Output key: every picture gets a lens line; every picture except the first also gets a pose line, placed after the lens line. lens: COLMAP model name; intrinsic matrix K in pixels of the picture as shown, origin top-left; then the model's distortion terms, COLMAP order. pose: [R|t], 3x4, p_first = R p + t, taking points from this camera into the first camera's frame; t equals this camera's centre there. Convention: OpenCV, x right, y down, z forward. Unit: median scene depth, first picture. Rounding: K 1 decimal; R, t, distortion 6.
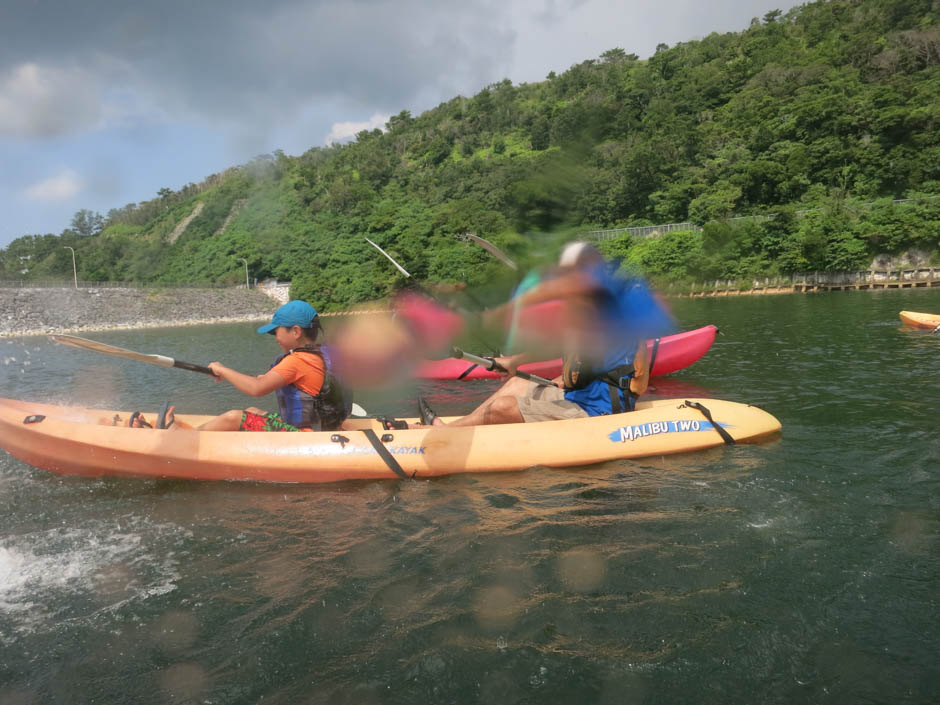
lens RADIAL K [[670.1, 0, 464.8], [0, 670.1, 358.5], [0, 0, 1]] dist [-0.052953, 0.001049]
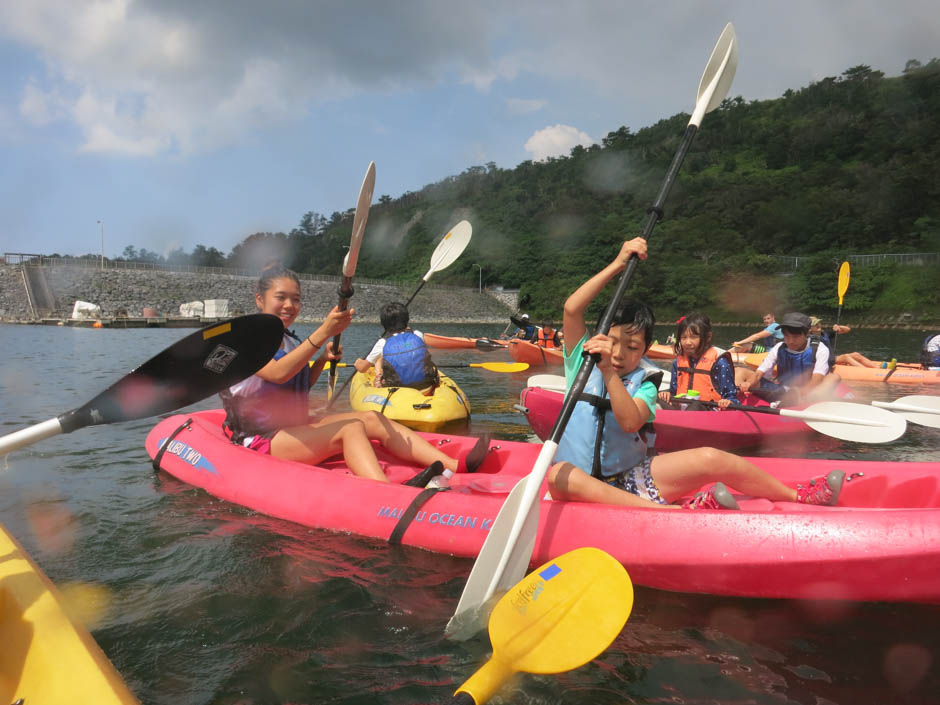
lens RADIAL K [[670.1, 0, 460.5], [0, 670.1, 355.7], [0, 0, 1]] dist [-0.052953, 0.001049]
pose [[0.968568, 0.078689, -0.235973, -0.094269], [-0.083545, 0.996447, -0.010636, 0.009204], [0.234298, 0.030016, 0.971701, -0.044236]]
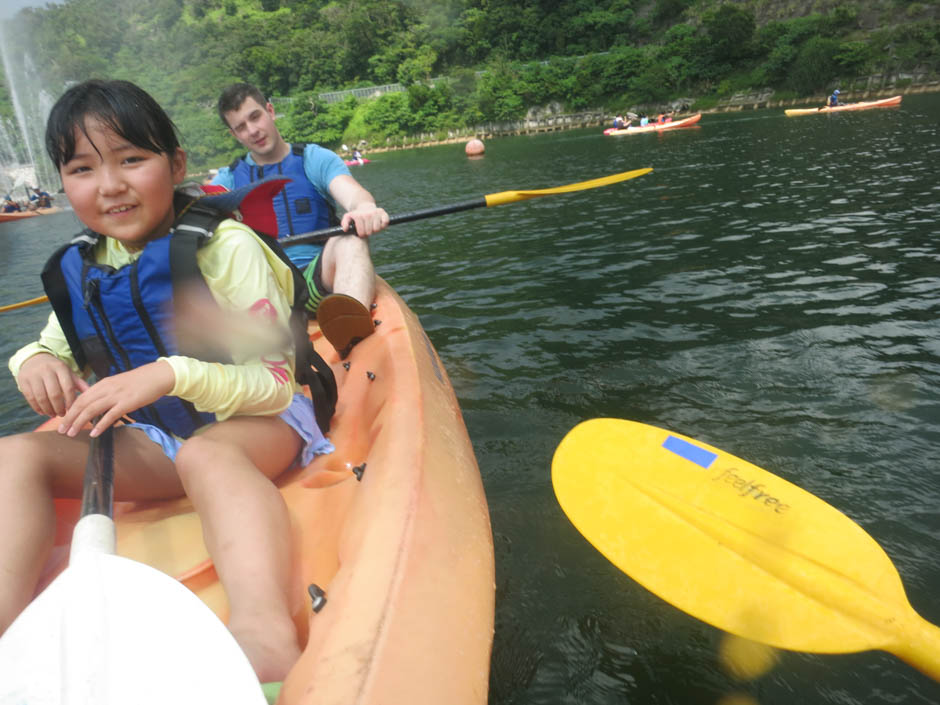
lens RADIAL K [[670.1, 0, 471.6], [0, 670.1, 356.1], [0, 0, 1]] dist [-0.052953, 0.001049]
pose [[0.941199, -0.159289, 0.297947, 0.017280], [0.094013, 0.970530, 0.221884, 0.012176], [-0.324510, -0.180826, 0.928437, -0.166692]]
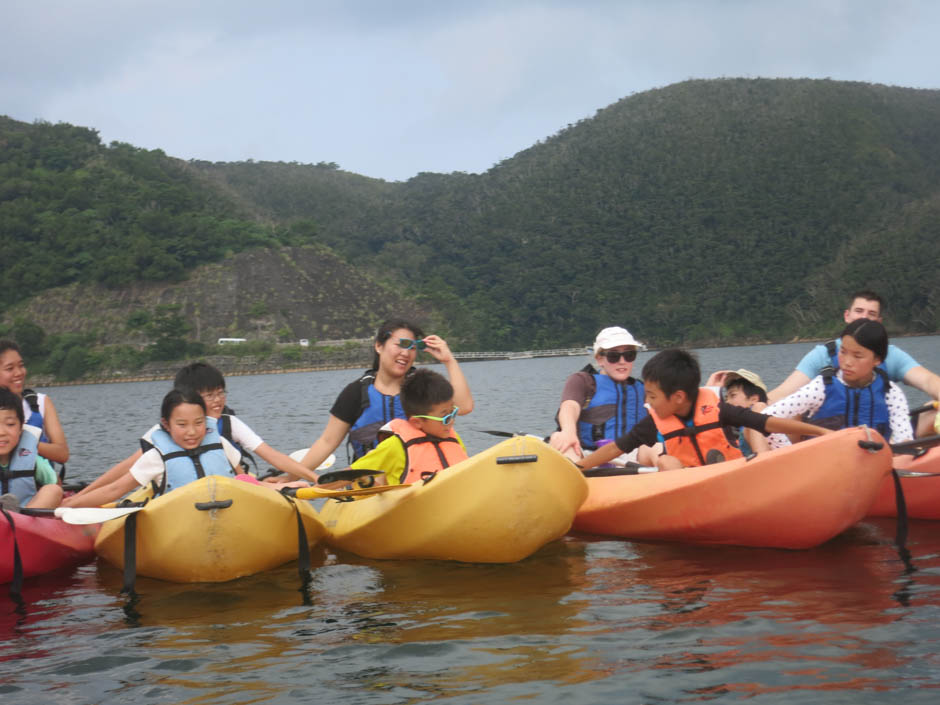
lens RADIAL K [[1955.8, 0, 468.3], [0, 1955.8, 353.8], [0, 0, 1]] dist [-0.200682, 0.000000]
pose [[0.669504, 0.016749, 0.742620, -1.122552], [0.081919, 0.991983, -0.096226, 0.211588], [-0.738278, 0.125259, 0.662764, -1.862777]]
